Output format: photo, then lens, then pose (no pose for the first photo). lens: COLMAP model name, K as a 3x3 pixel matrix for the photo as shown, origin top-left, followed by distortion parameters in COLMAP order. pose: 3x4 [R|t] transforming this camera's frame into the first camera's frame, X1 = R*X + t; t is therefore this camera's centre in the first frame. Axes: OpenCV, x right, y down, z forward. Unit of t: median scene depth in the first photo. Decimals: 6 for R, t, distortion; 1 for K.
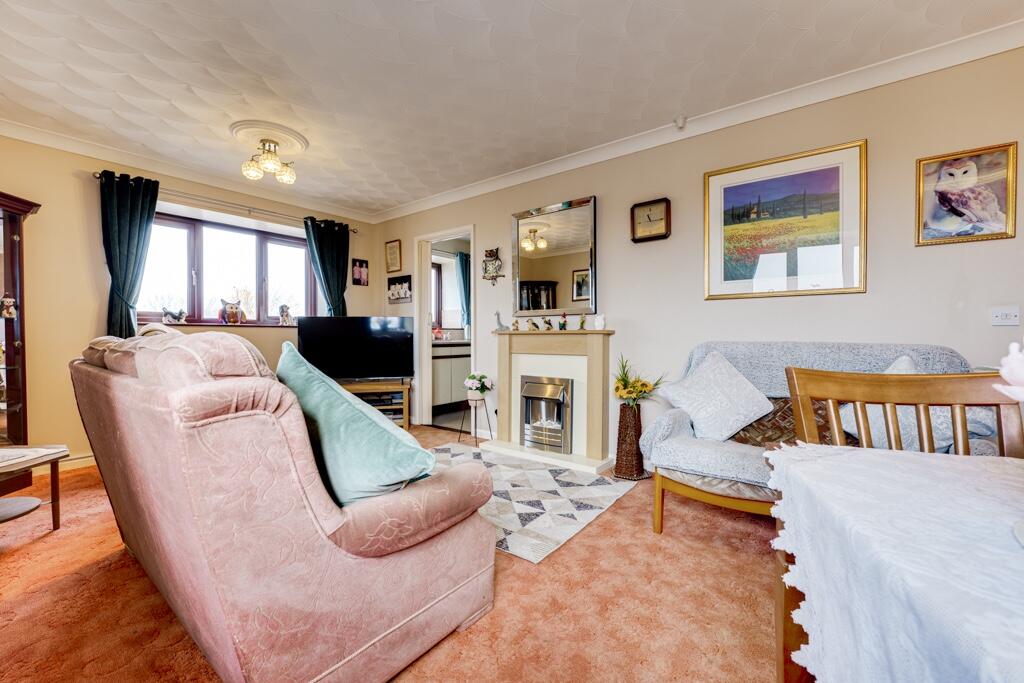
lens RADIAL K [[420.1, 0, 517.4], [0, 420.1, 332.0], [0, 0, 1]] dist [-0.015642, -0.000028]
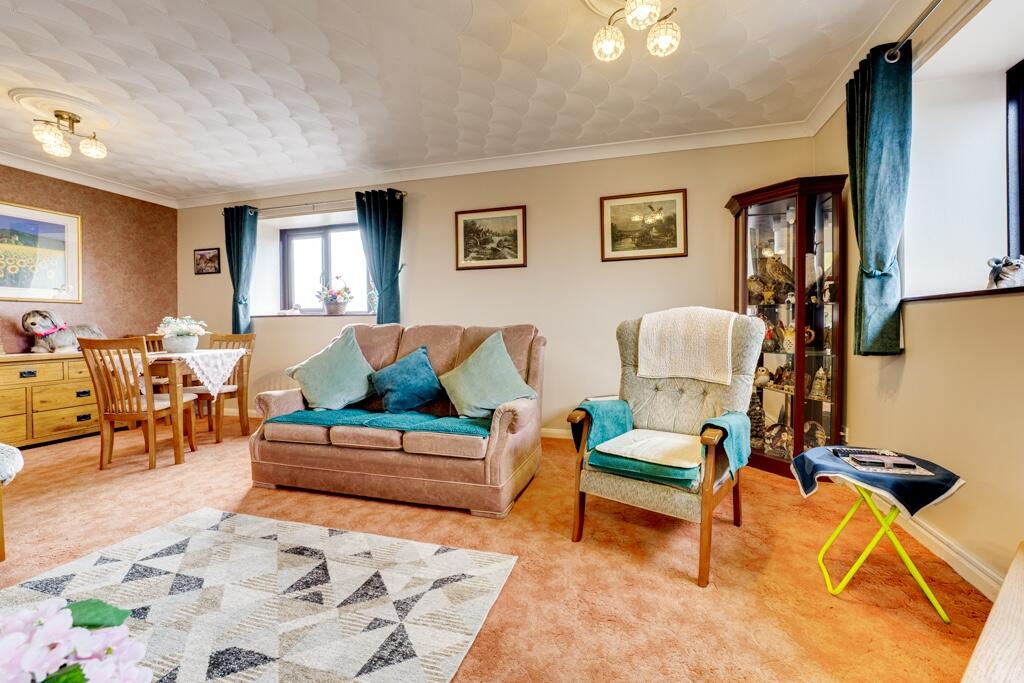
lens RADIAL K [[420.1, 0, 517.4], [0, 420.1, 332.0], [0, 0, 1]] dist [-0.015642, -0.000028]
pose [[-0.937331, 0.003300, -0.348426, -0.309158], [0.003718, 0.999993, -0.000531, 0.033462], [0.348422, -0.001794, -0.937336, 1.928300]]
